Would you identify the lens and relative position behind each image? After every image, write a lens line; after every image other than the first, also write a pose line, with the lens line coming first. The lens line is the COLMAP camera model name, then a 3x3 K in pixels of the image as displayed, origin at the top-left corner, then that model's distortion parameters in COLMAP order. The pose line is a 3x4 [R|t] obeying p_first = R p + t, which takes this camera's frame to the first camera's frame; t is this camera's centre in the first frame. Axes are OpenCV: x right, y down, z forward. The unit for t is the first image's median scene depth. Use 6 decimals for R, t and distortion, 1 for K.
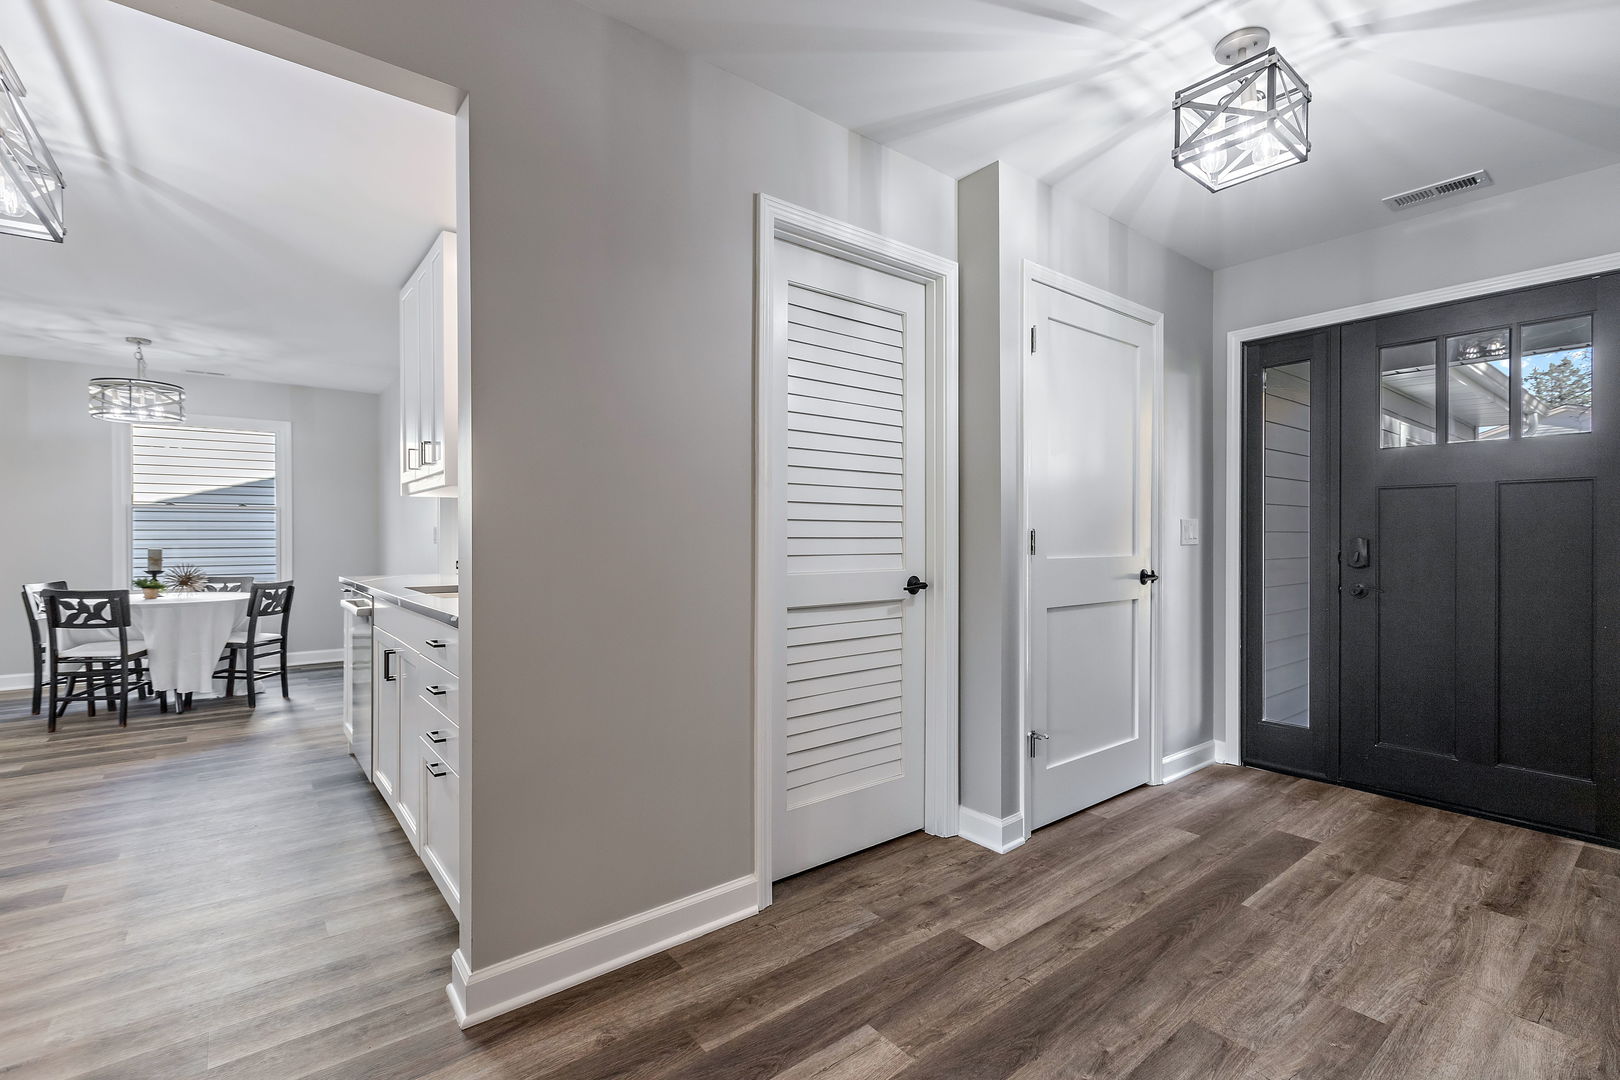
lens RADIAL K [[721.5, 0, 808.3], [0, 721.5, 542.6], [0, 0, 1]] dist [-0.000431, -0.000823]
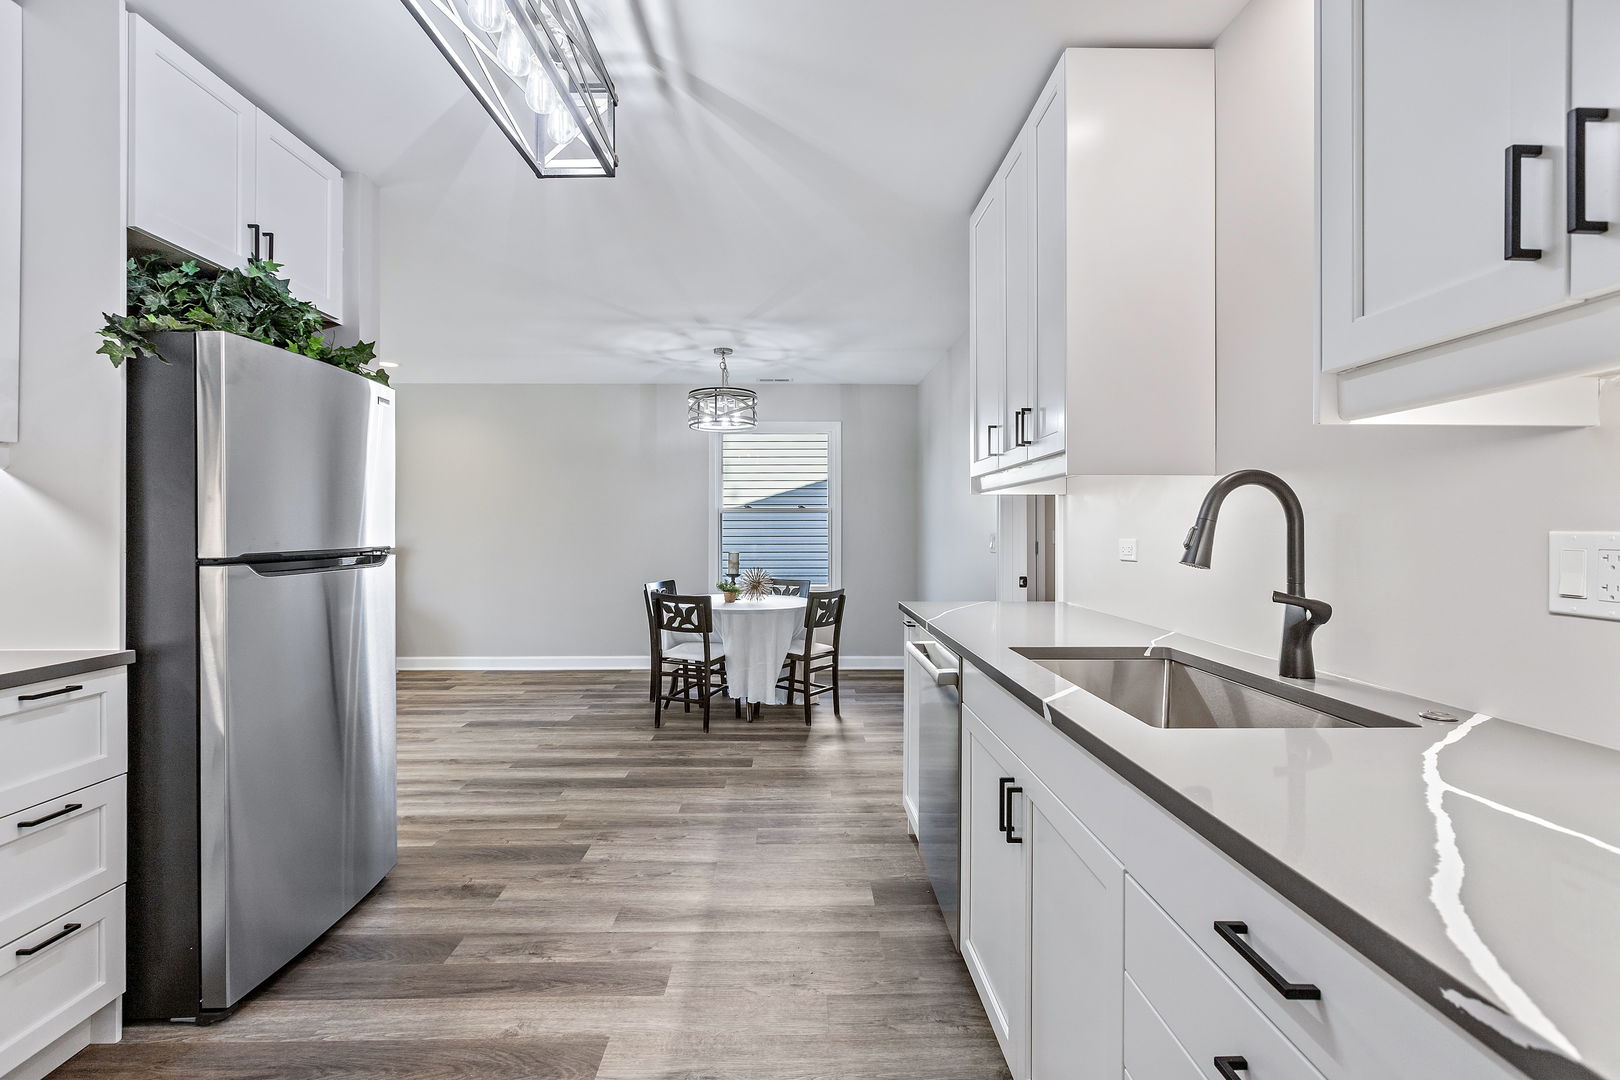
lens RADIAL K [[721.5, 0, 811.3], [0, 721.5, 534.8], [0, 0, 1]] dist [-0.000431, -0.000823]
pose [[0.793751, 0.005223, -0.608220, -0.203899], [-0.004796, 0.999986, 0.002327, -0.020145], [0.608224, 0.001070, 0.793765, 0.263776]]
